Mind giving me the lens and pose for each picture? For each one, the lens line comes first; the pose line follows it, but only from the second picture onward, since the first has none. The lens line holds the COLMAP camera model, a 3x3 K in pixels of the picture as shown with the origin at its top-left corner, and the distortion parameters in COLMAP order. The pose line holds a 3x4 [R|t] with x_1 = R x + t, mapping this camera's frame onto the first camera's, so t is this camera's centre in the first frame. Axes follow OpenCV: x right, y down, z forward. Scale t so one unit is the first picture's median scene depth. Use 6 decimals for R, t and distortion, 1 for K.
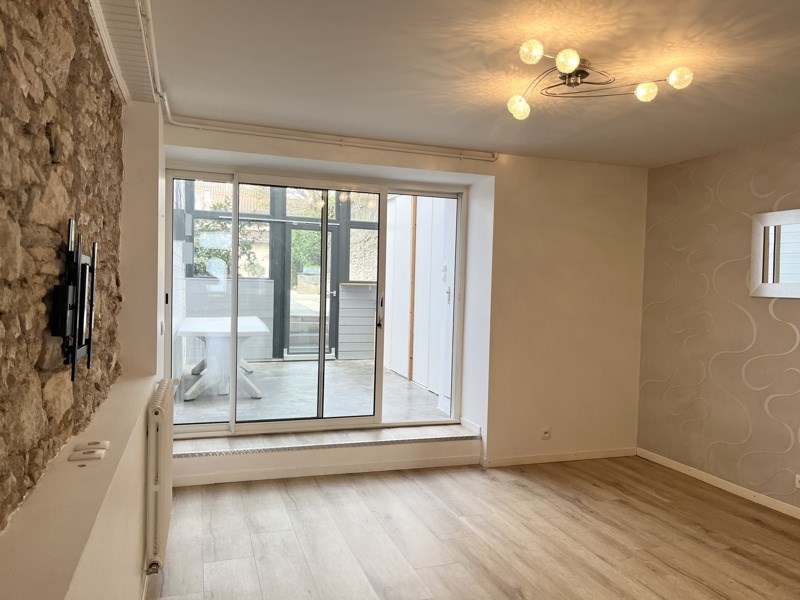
lens RADIAL K [[602.1, 0, 401.6], [0, 602.1, 301.4], [0, 0, 1]] dist [0.023004, -0.000159]
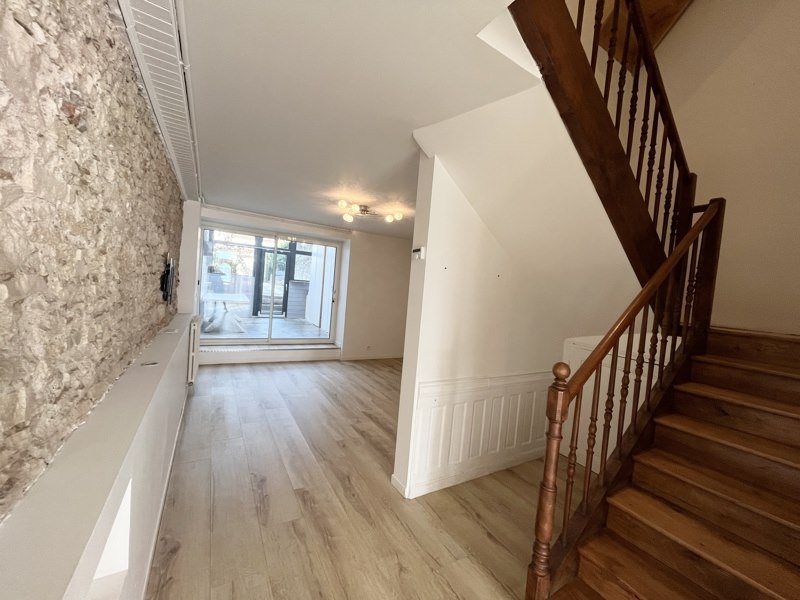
lens RADIAL K [[321.0, 0, 397.4], [0, 321.0, 297.7], [0, 0, 1]] dist [-0.001853, -0.000092]
pose [[0.979667, 0.047264, 0.194983, 0.107381], [-0.049168, 0.998778, 0.004934, 0.009576], [-0.194511, -0.014420, 0.980794, -0.318796]]
